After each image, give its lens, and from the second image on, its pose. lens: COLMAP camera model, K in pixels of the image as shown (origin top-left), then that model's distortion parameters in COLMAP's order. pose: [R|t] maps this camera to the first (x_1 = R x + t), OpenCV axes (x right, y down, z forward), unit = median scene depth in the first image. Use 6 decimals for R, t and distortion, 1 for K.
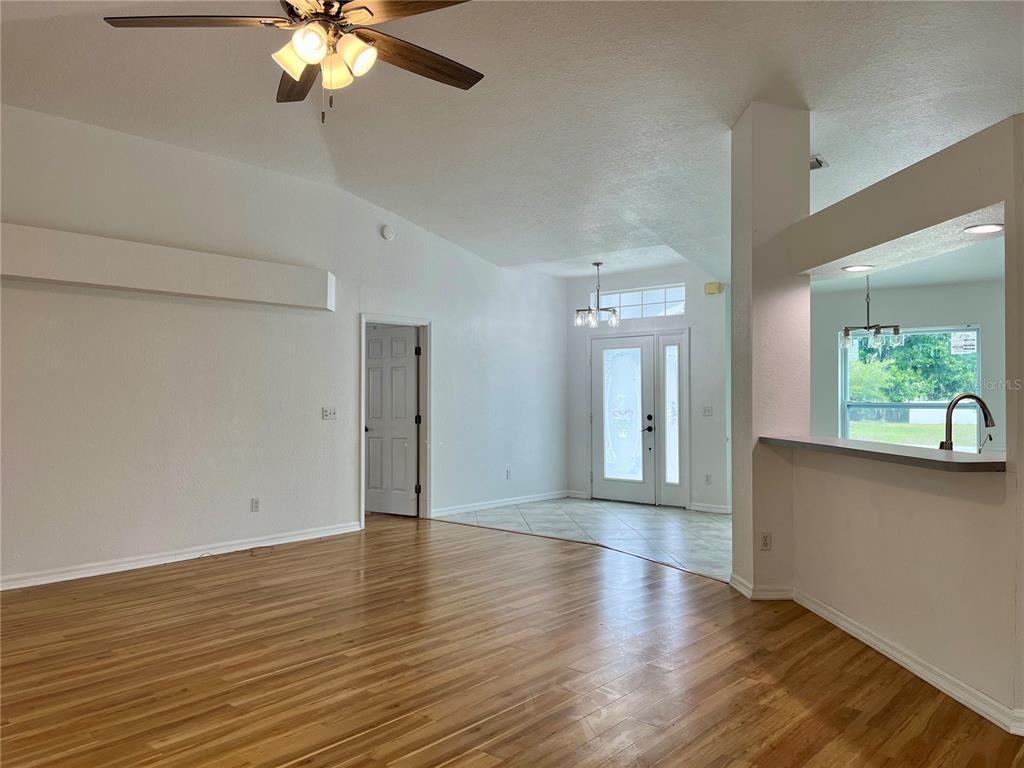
lens RADIAL K [[774.6, 0, 515.0], [0, 774.6, 387.4], [0, 0, 1]] dist [0.025926, -0.023393]
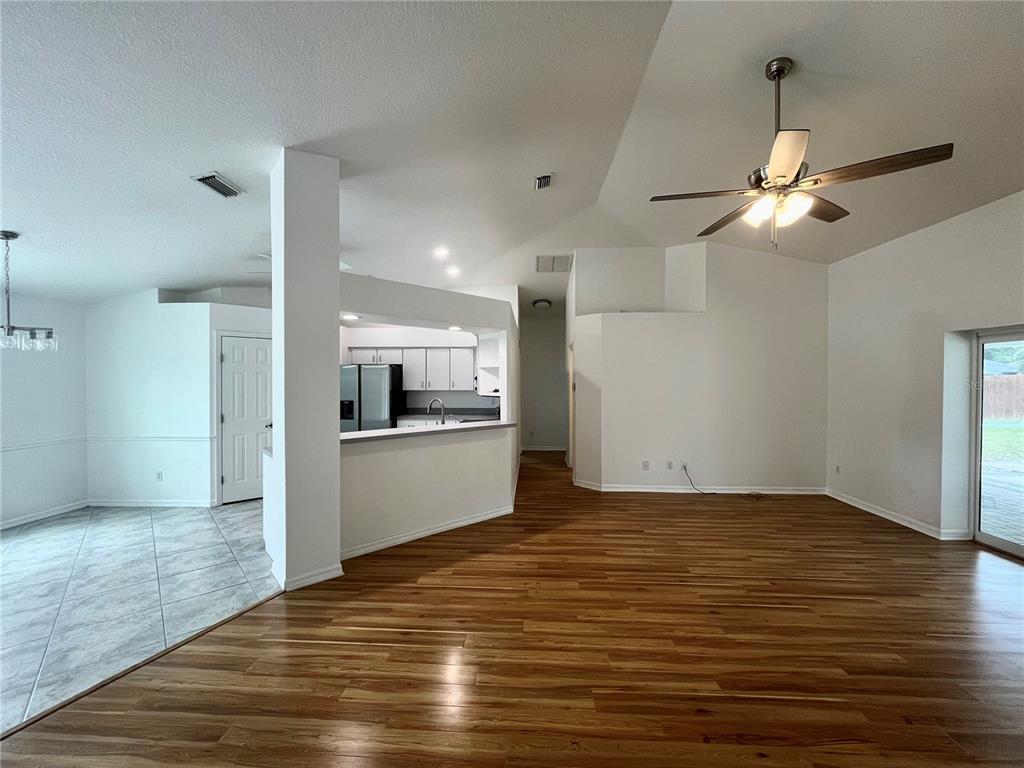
lens RADIAL K [[414.1, 0, 509.8], [0, 414.1, 382.3], [0, 0, 1]] dist [0.002905, 0.000199]
pose [[-0.606549, -0.007787, 0.795008, -0.460312], [-0.011052, 0.999938, 0.001362, -0.039248], [-0.794969, -0.007960, -0.606598, 1.494996]]
